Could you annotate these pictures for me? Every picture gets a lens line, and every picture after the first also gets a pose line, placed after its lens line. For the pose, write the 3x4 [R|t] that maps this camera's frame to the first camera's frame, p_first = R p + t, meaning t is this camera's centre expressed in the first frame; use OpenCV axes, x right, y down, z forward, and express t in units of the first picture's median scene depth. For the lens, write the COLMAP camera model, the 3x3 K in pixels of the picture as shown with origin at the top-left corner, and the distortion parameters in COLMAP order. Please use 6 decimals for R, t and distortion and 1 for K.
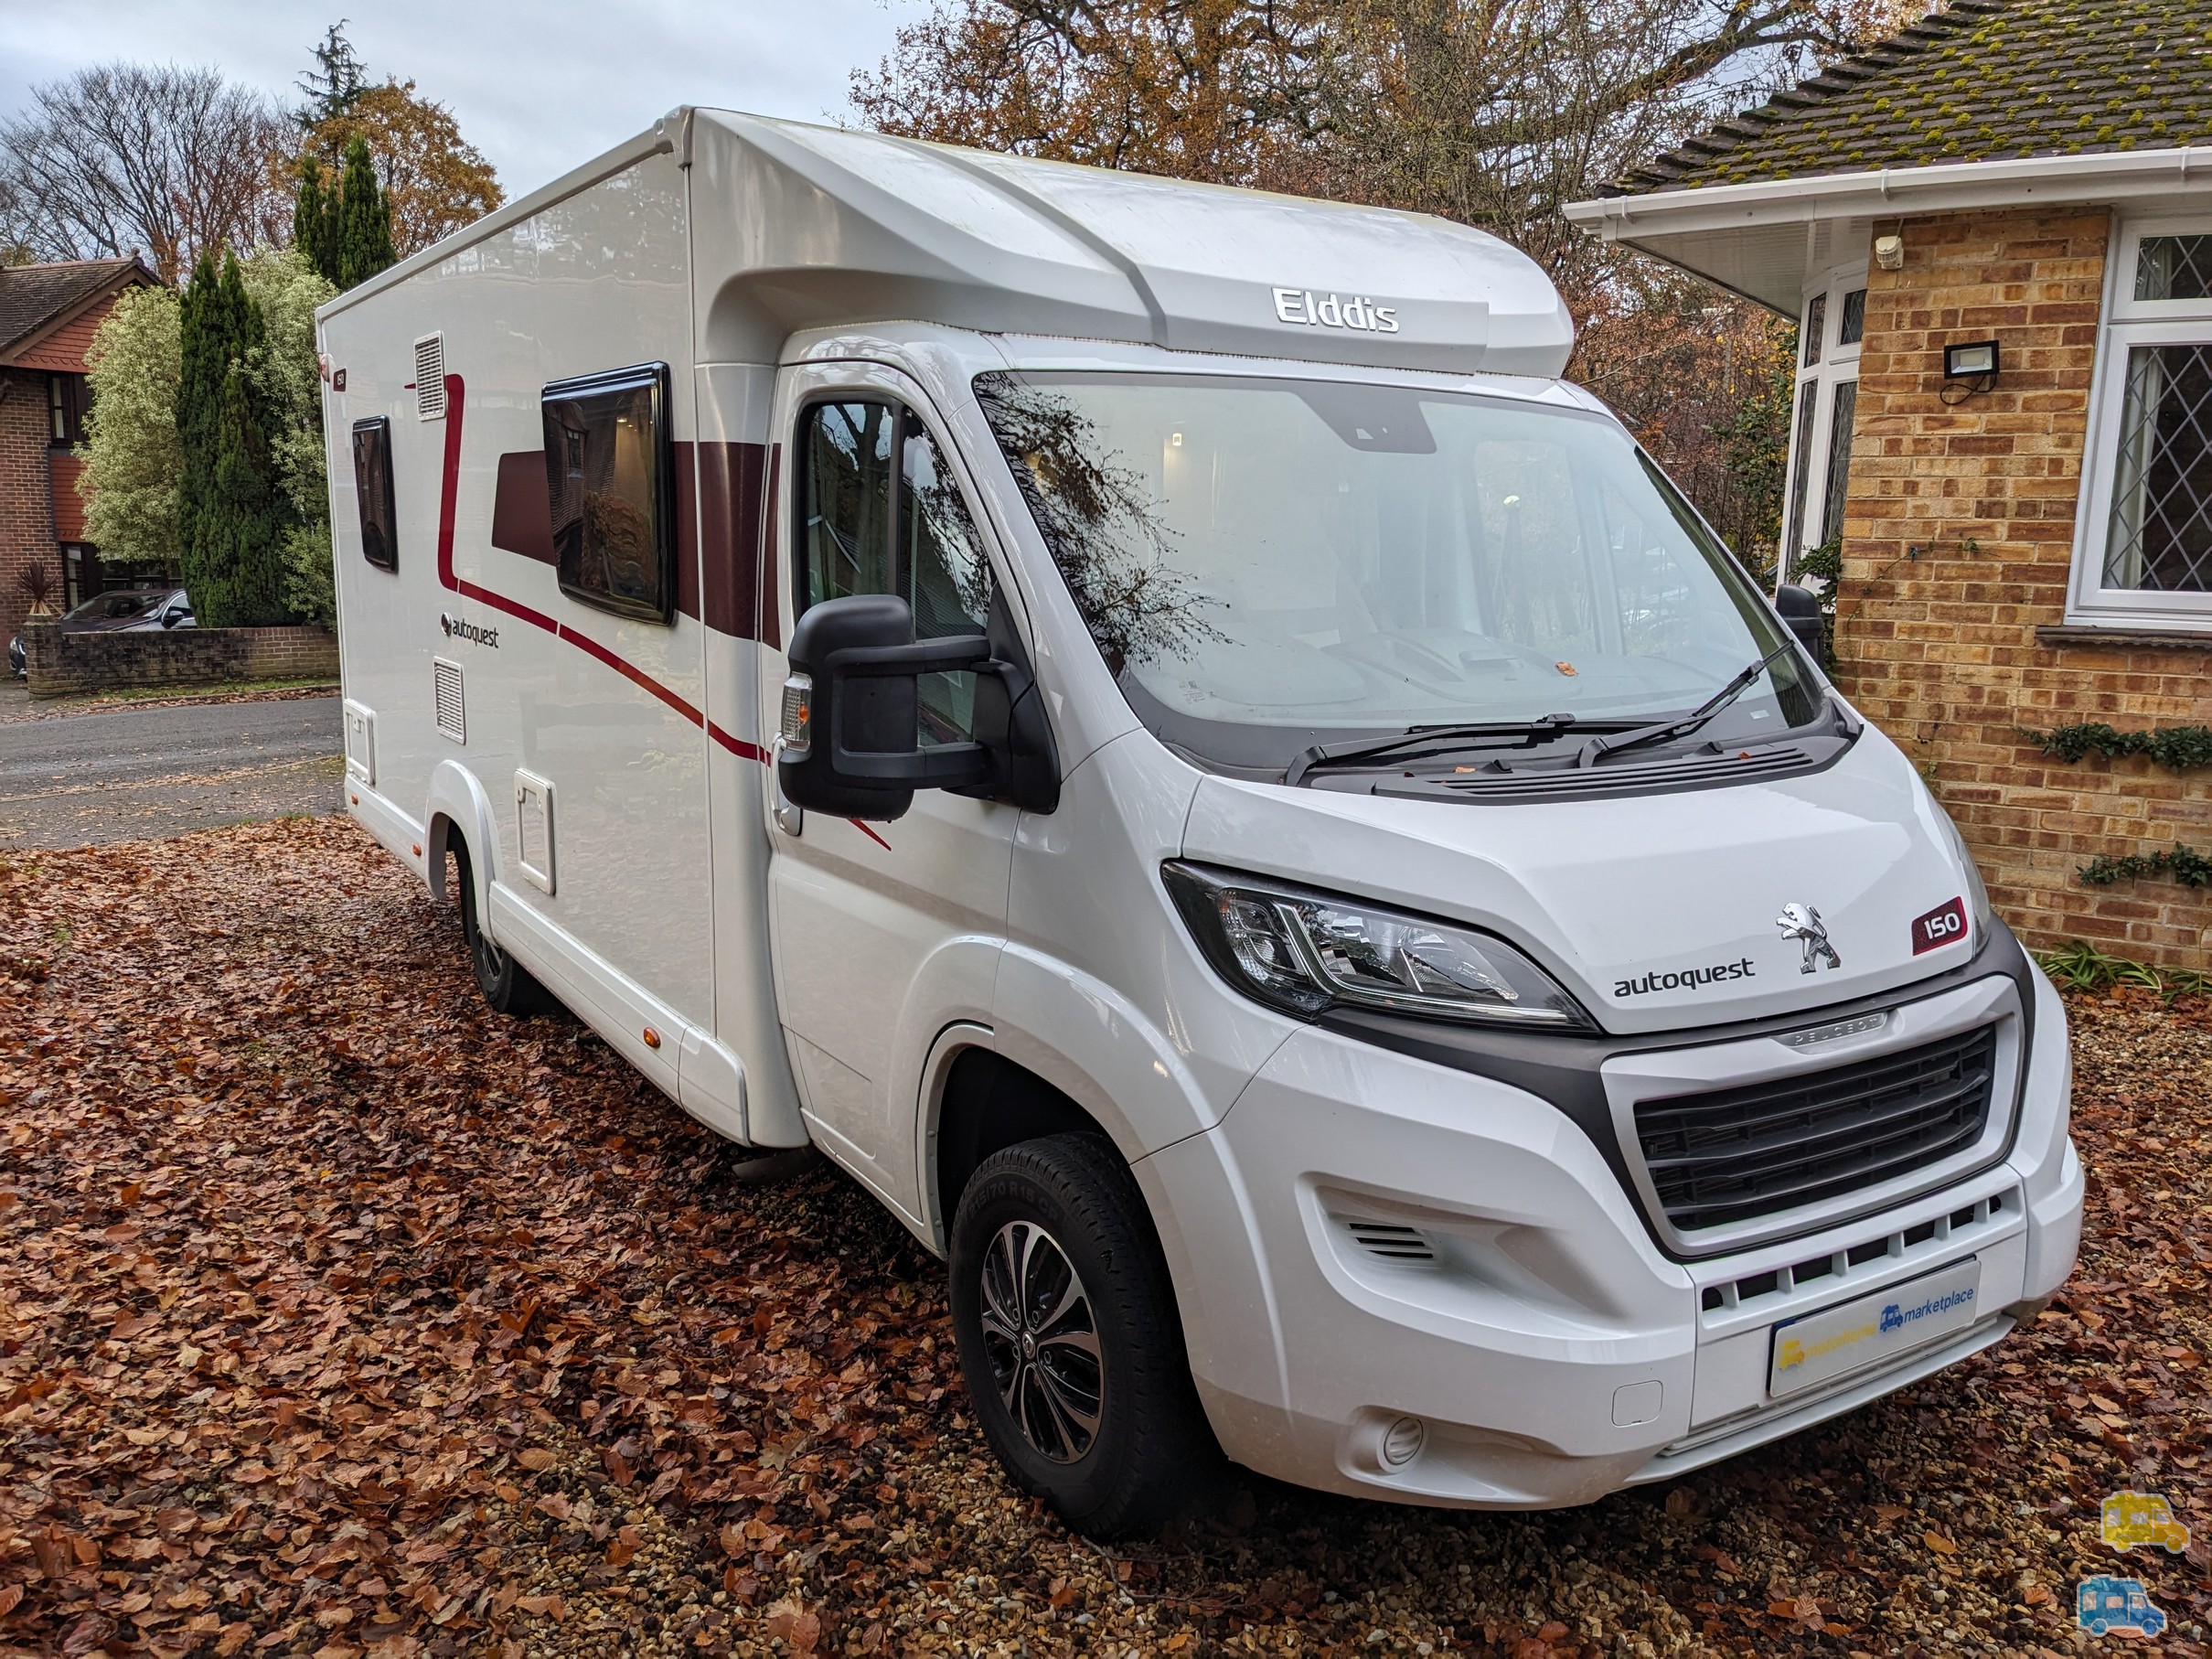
lens RADIAL K [[1726.5, 0, 1106.0], [0, 1726.5, 829.5], [0, 0, 1]] dist [0.065284, -0.107988]
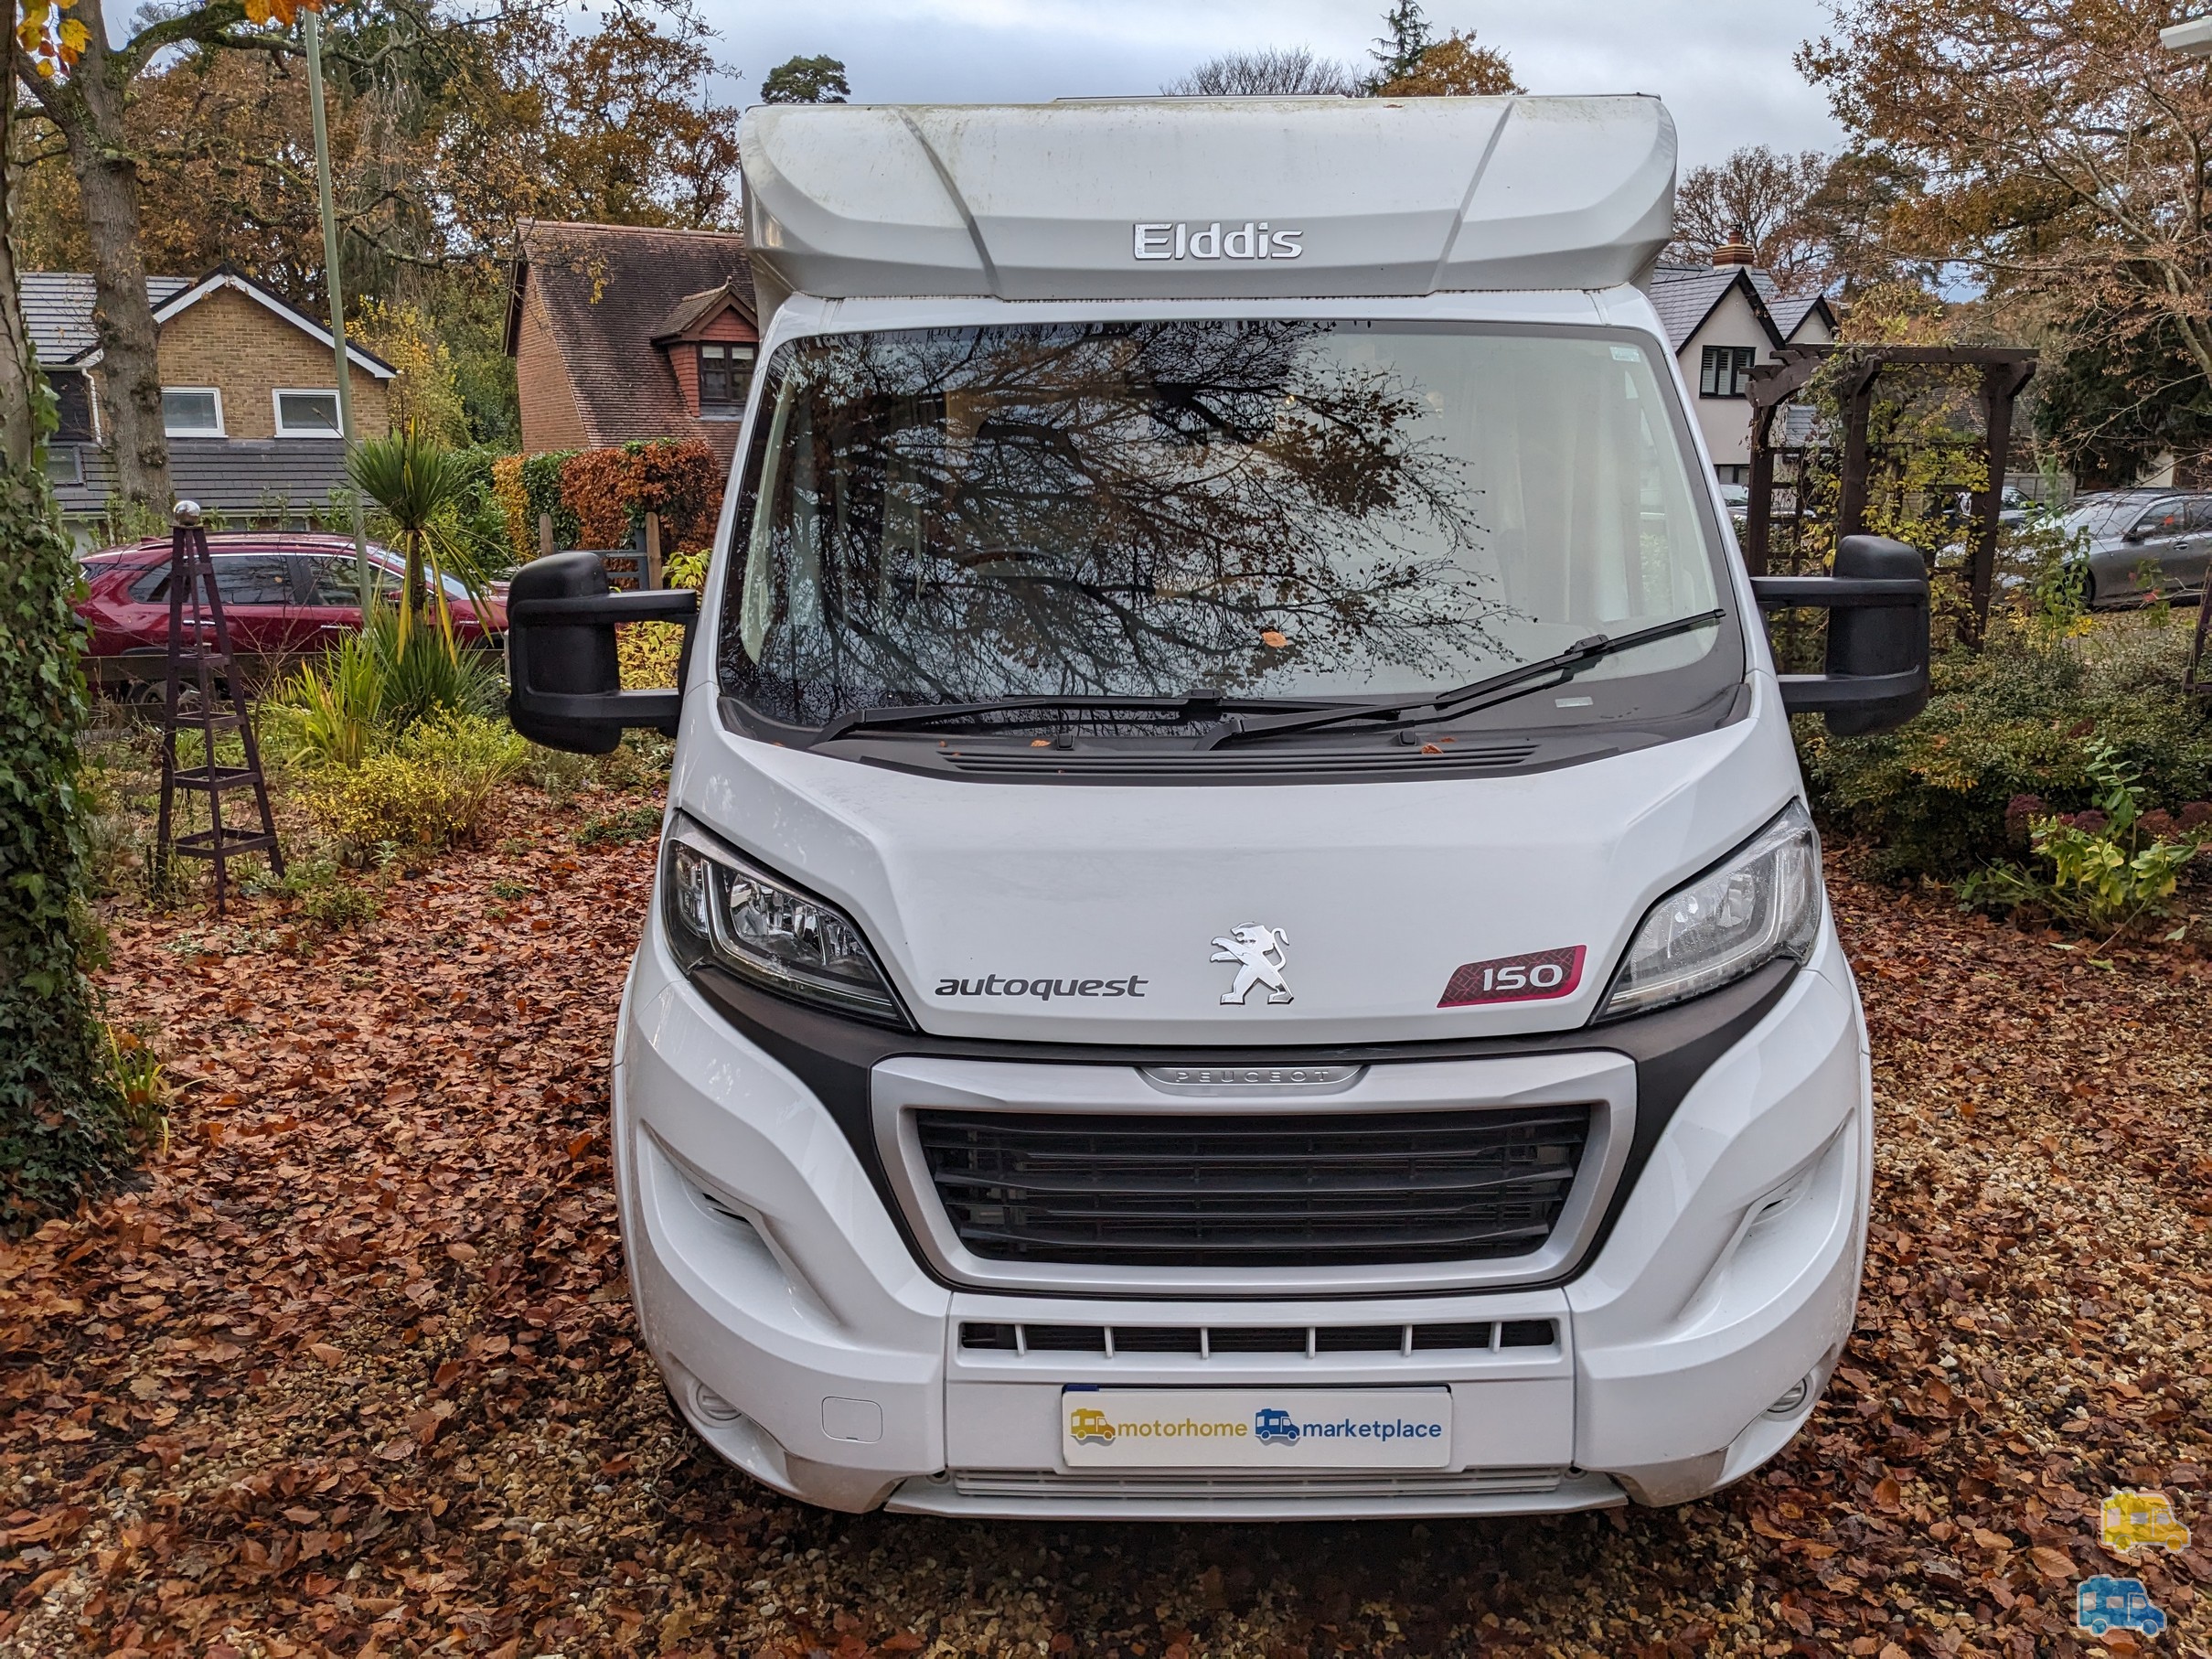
lens RADIAL K [[1726.5, 0, 1106.0], [0, 1726.5, 829.5], [0, 0, 1]] dist [0.065284, -0.107988]
pose [[0.834748, 0.090689, -0.543112, 0.734581], [-0.070671, 0.995831, 0.057665, -0.043960], [0.546078, -0.009754, 0.837678, 0.231118]]
